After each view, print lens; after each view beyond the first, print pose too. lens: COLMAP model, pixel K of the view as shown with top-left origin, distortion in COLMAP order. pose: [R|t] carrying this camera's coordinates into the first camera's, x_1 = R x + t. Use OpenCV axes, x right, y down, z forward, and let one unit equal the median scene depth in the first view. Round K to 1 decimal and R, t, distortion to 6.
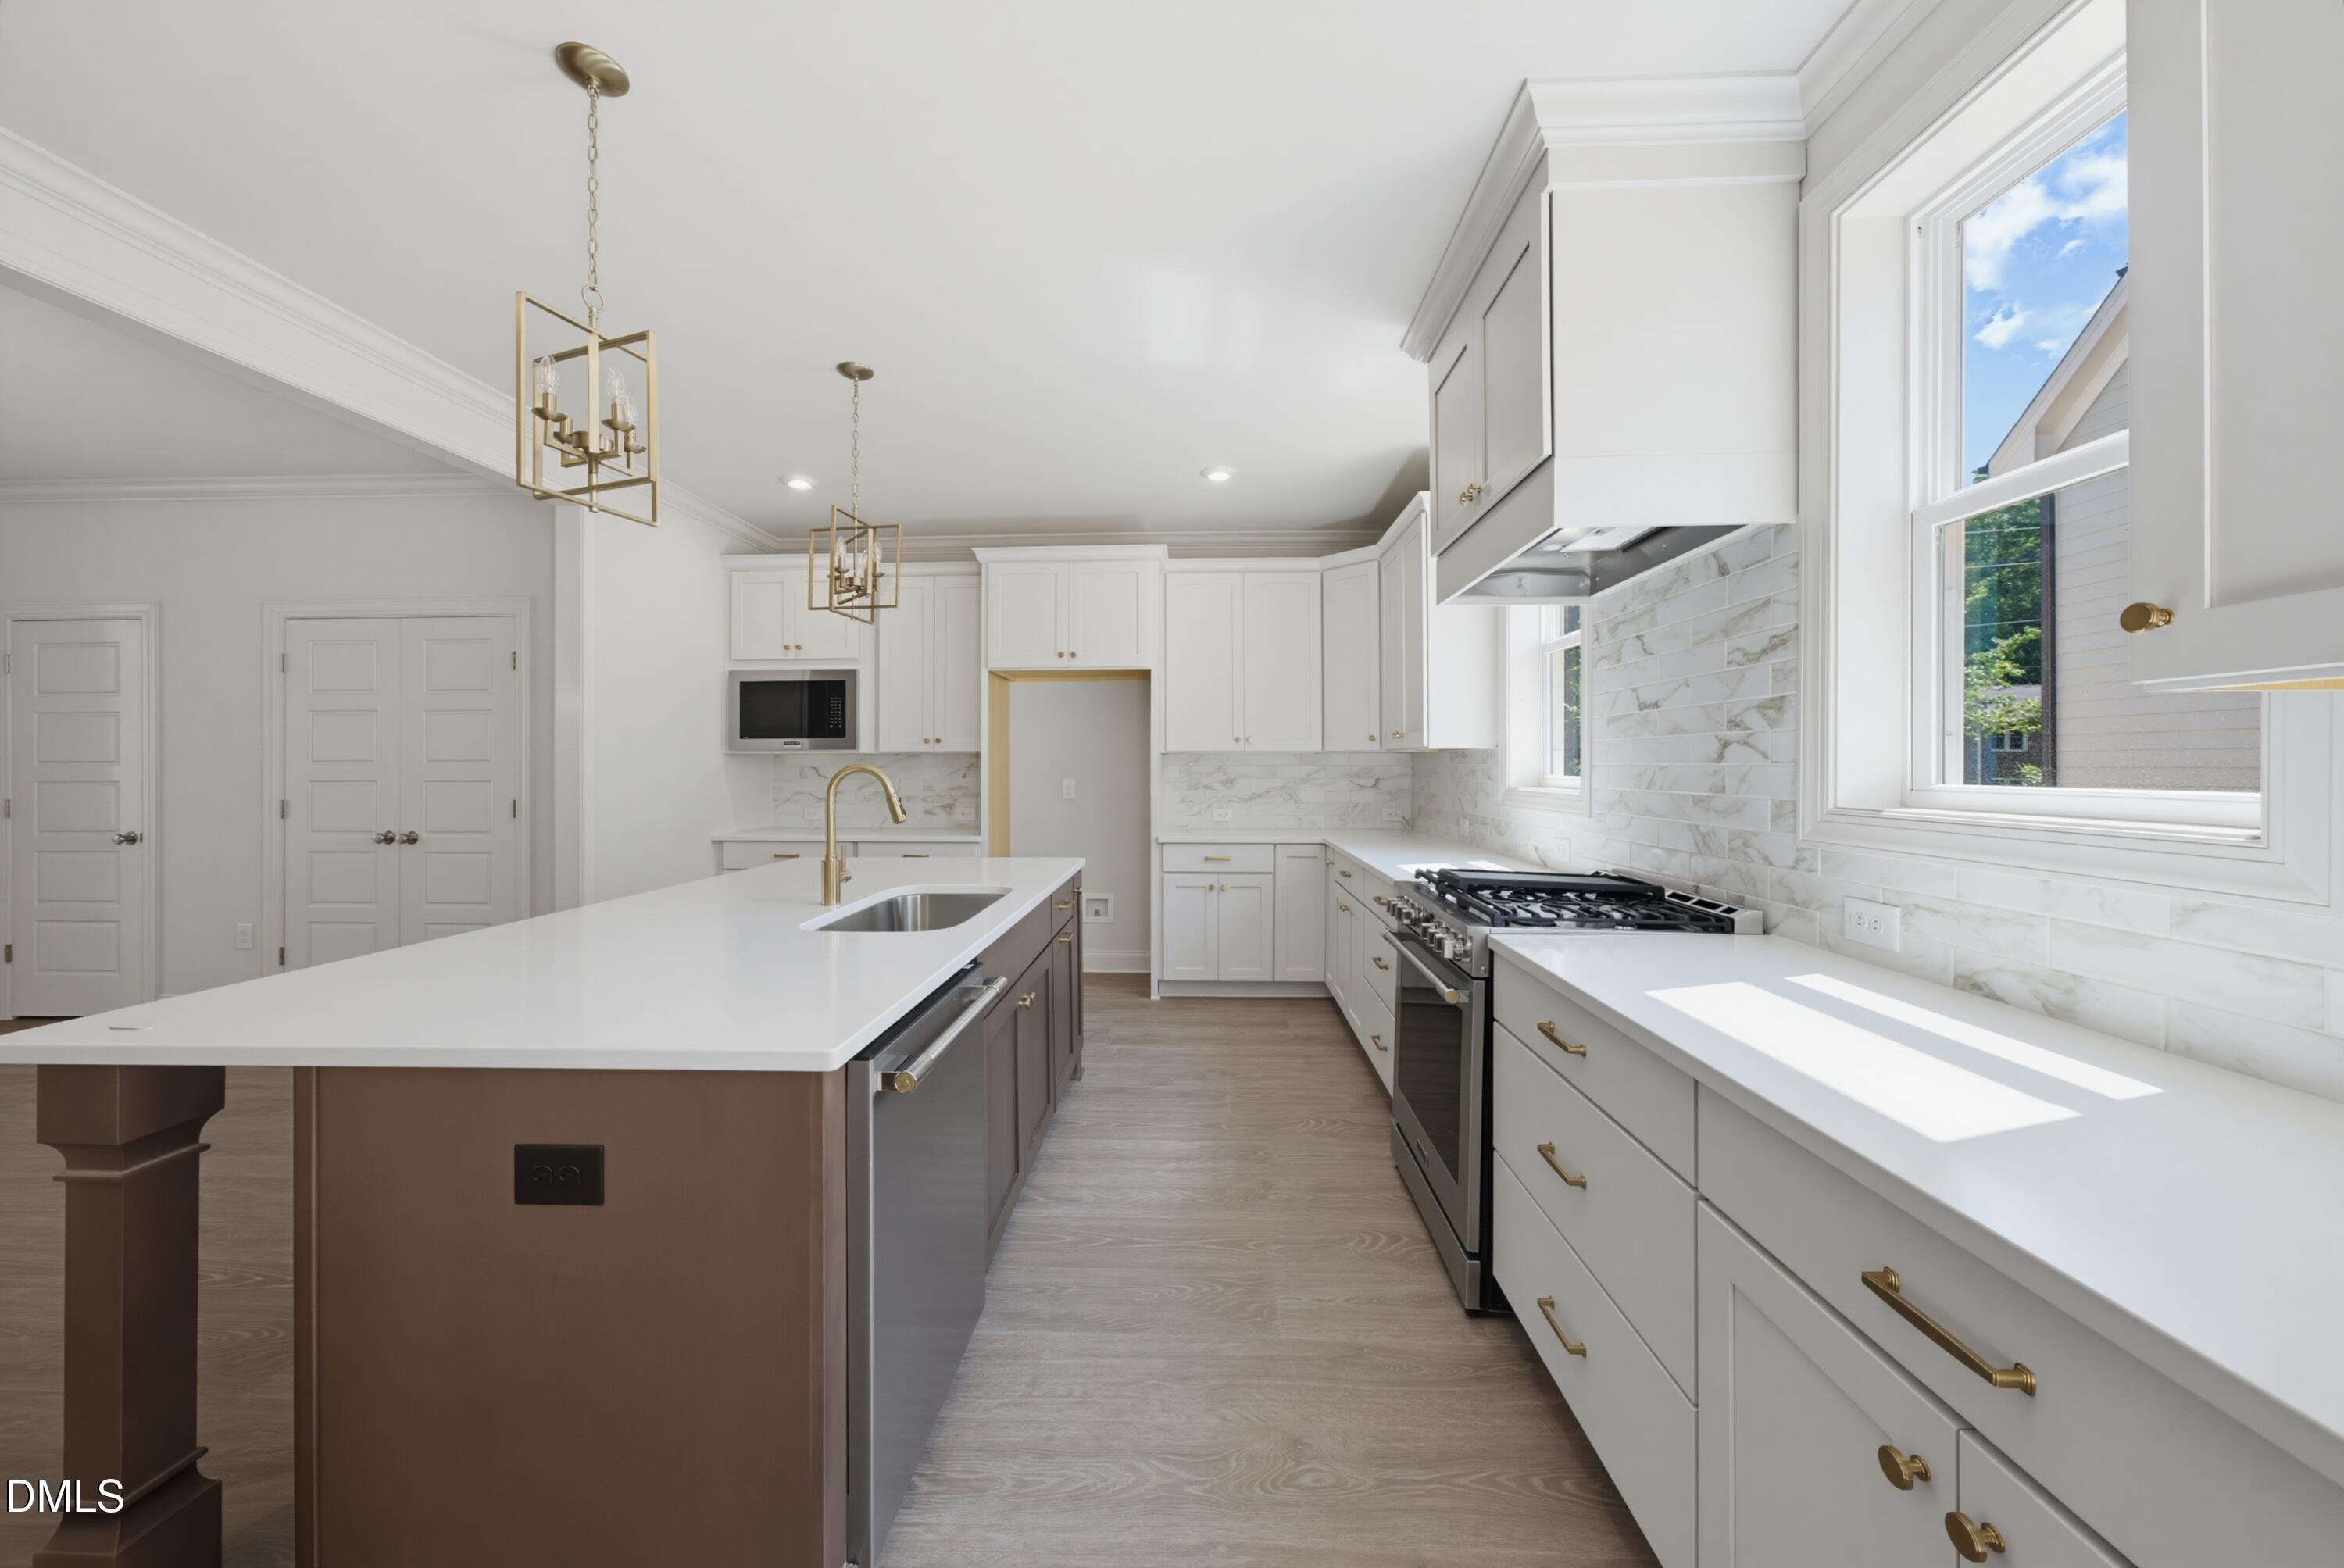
lens RADIAL K [[809.8, 0, 1164.4], [0, 809.8, 769.4], [0, 0, 1]] dist [-0.023539, 0.014806]
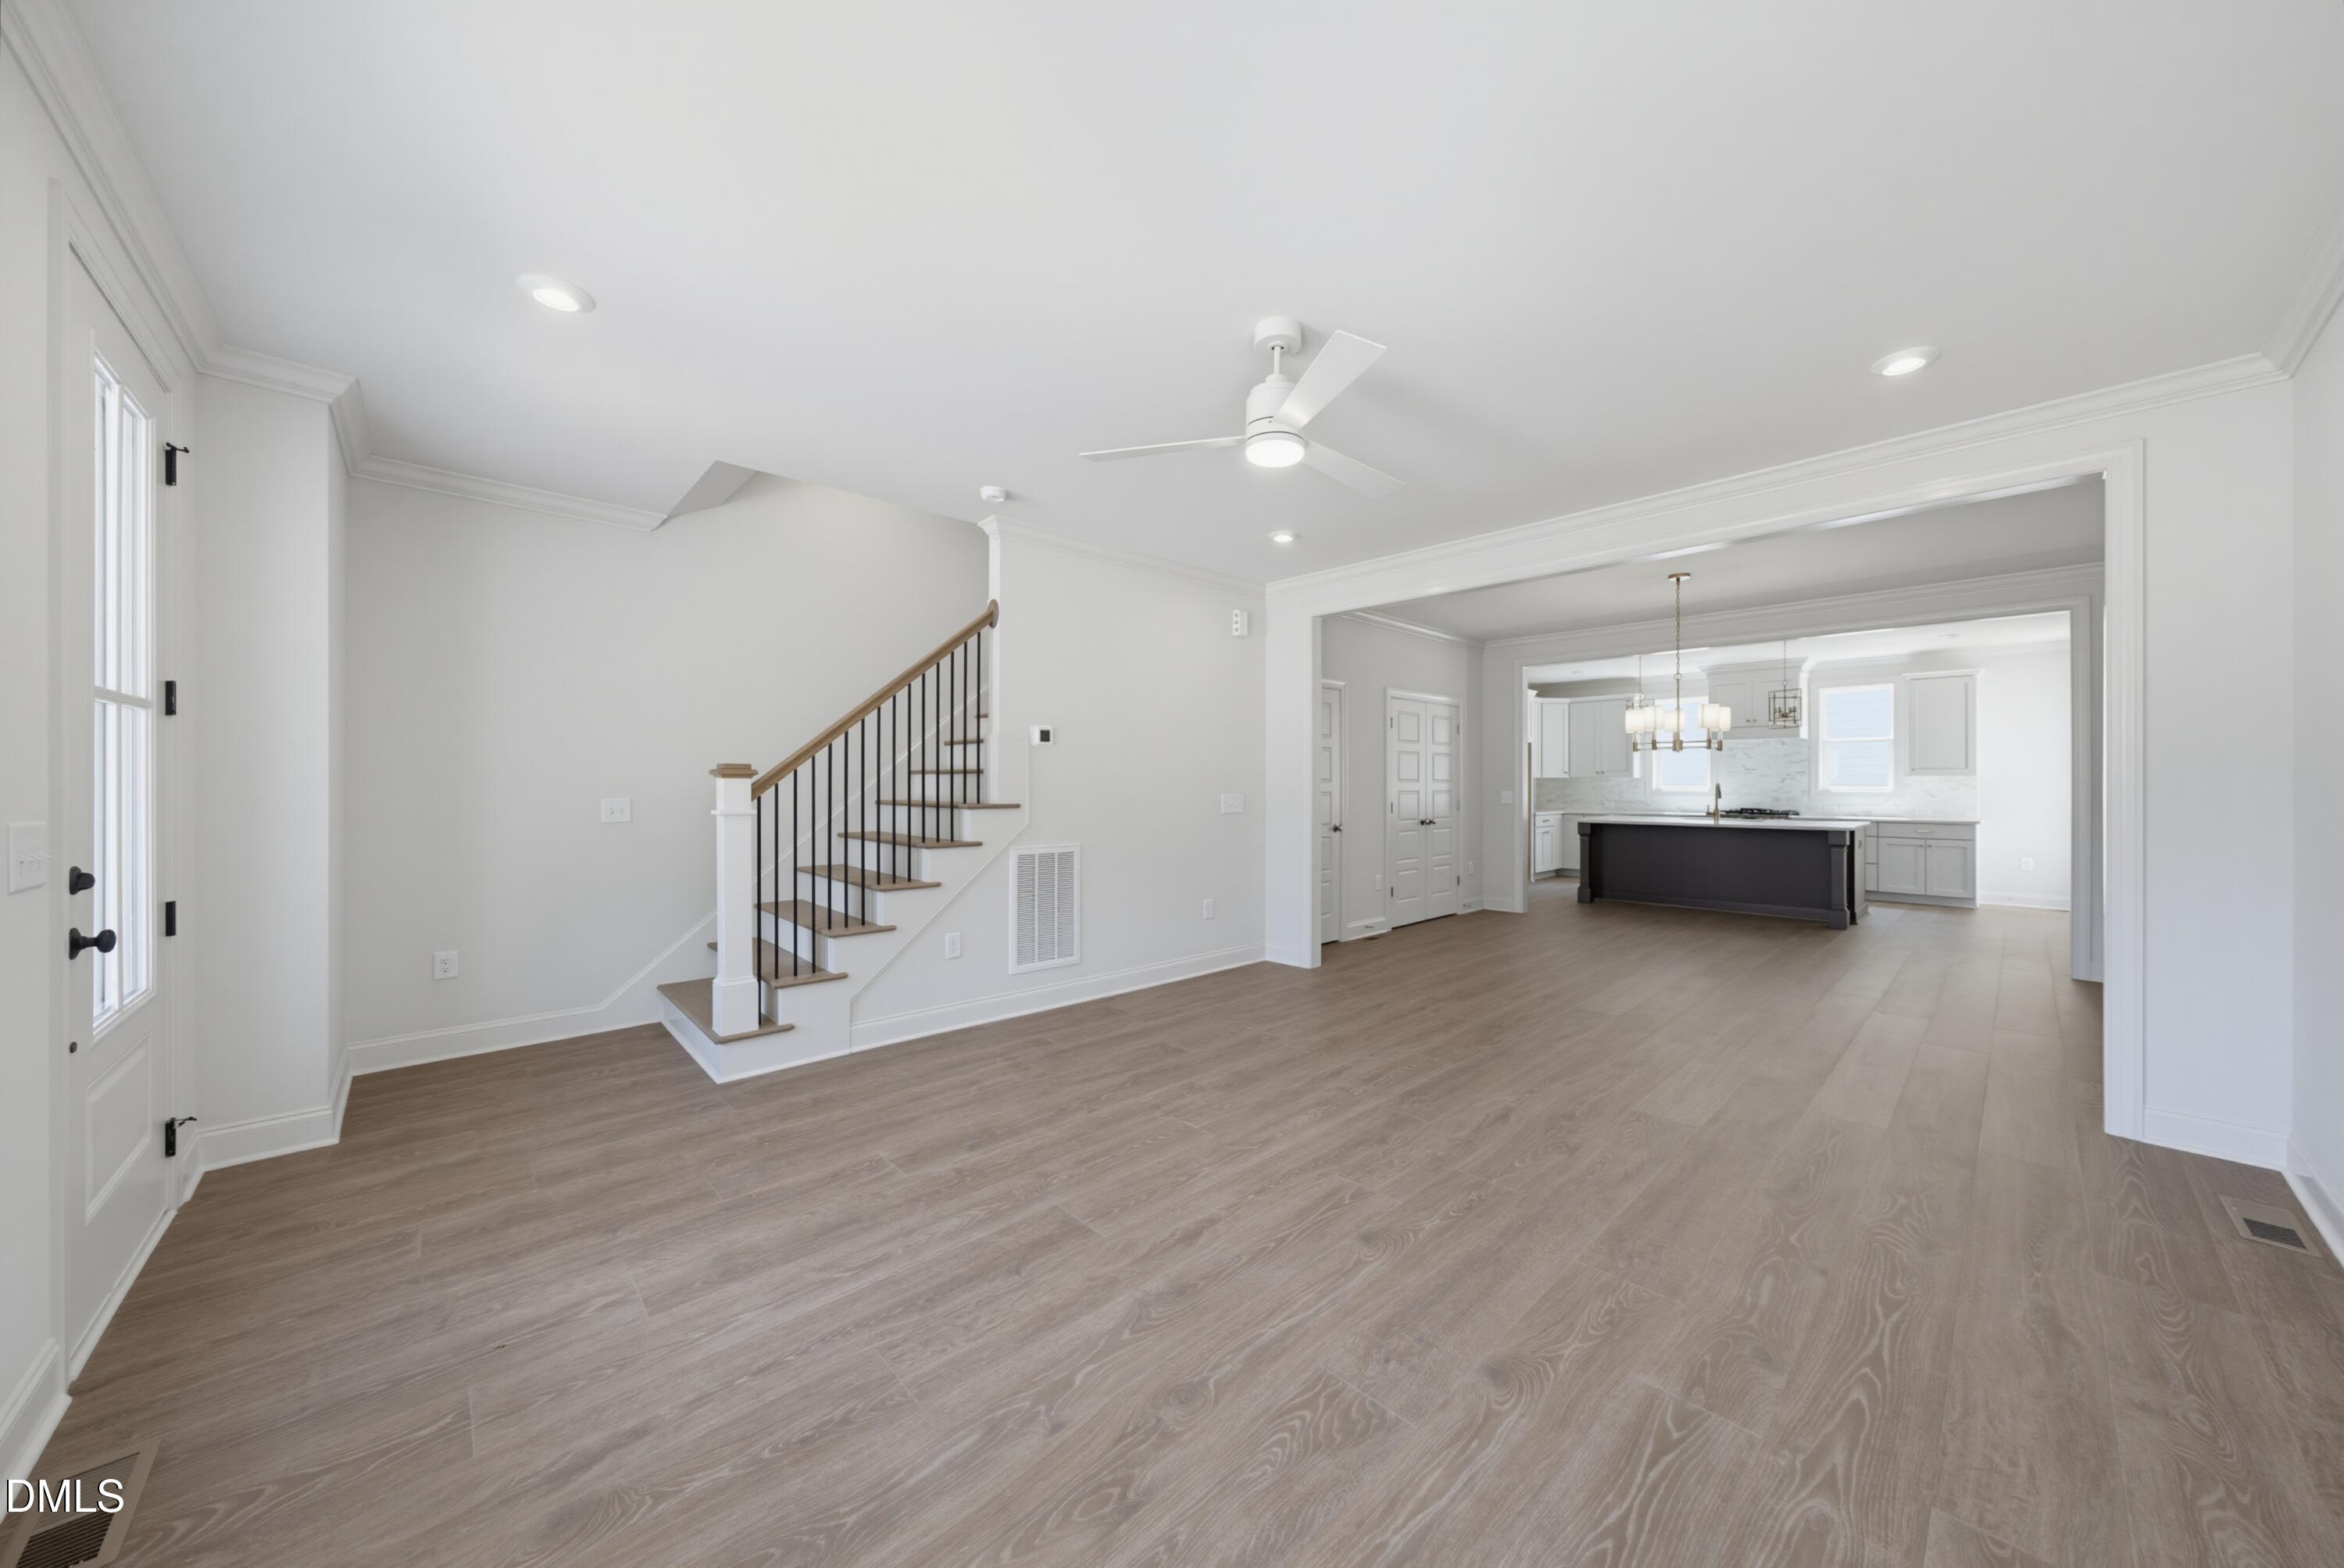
lens RADIAL K [[800.8, 0, 1172.0], [0, 800.8, 784.0], [0, 0, 1]] dist [-0.001101, 0.005975]
pose [[0.696741, -0.001656, 0.717321, -3.321493], [-0.001059, 0.999994, 0.003337, -0.008783], [-0.717322, -0.003084, 0.696735, 0.165975]]
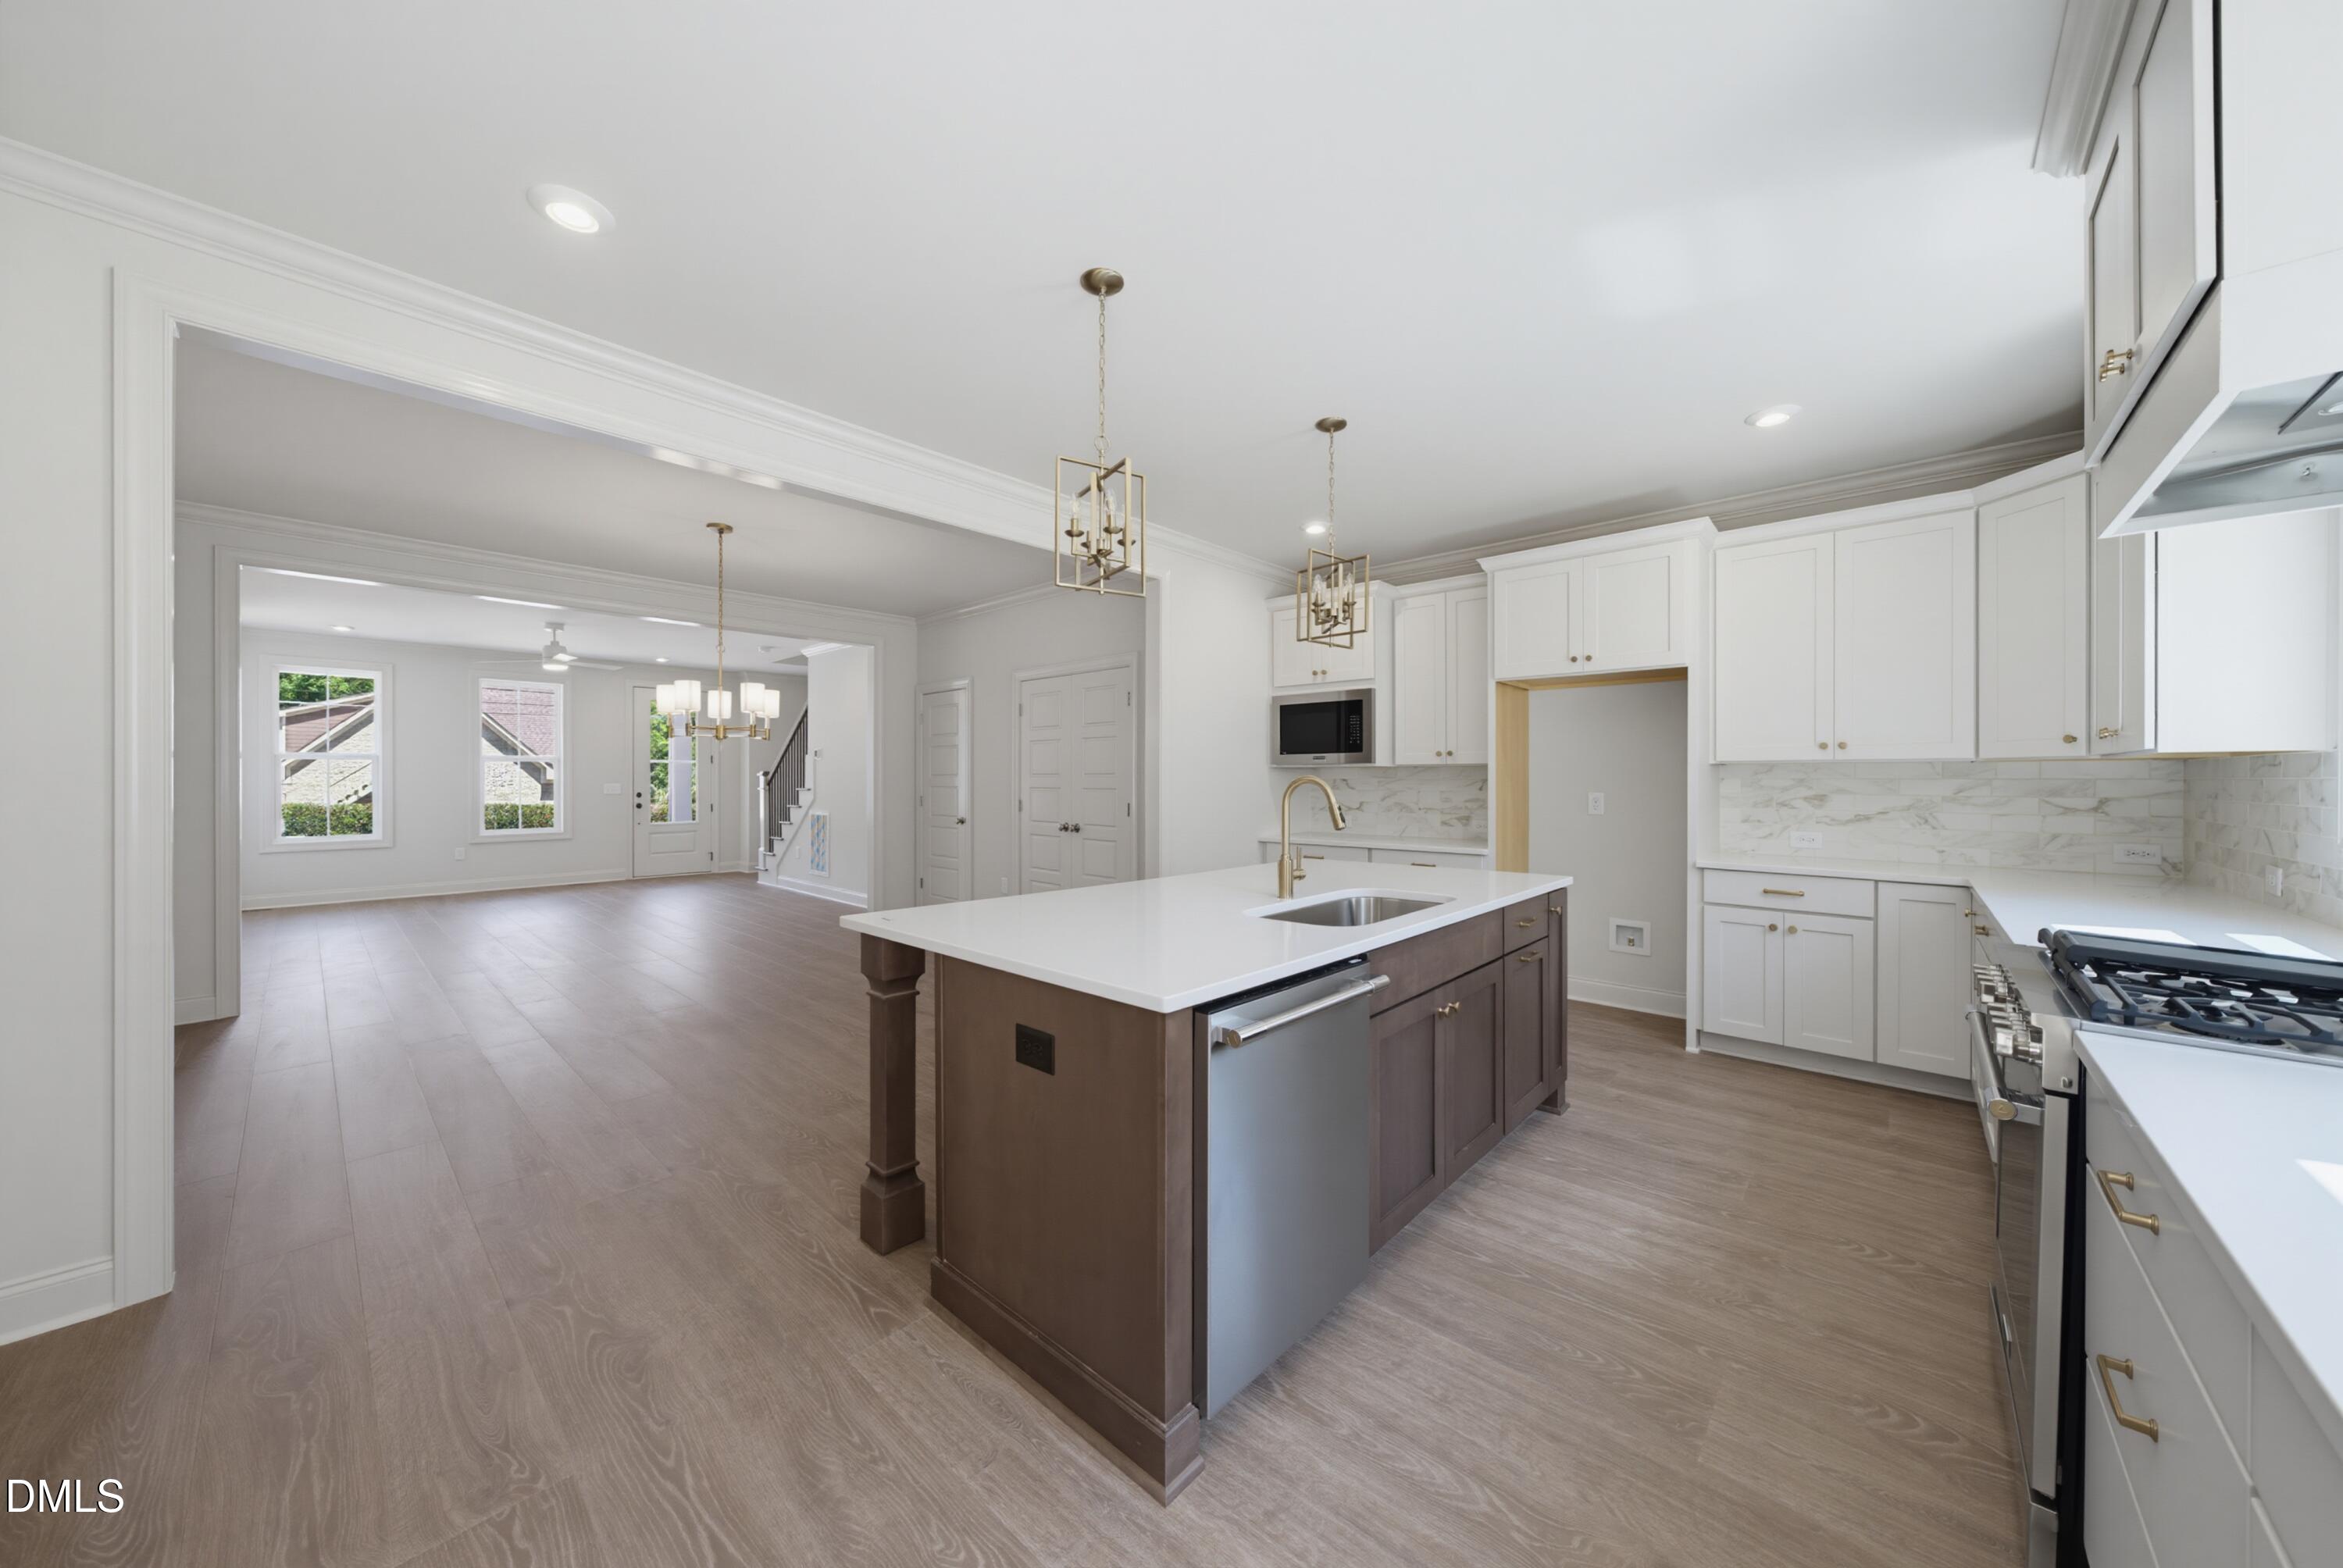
lens RADIAL K [[800.5, 0, 1171.5], [0, 800.5, 784.0], [0, 0, 1]] dist [-0.001101, 0.005975]
pose [[0.773665, 0.006596, -0.633561, 0.126975], [-0.004218, 0.999977, 0.005260, -0.000937], [0.633581, -0.001398, 0.773675, -0.000867]]
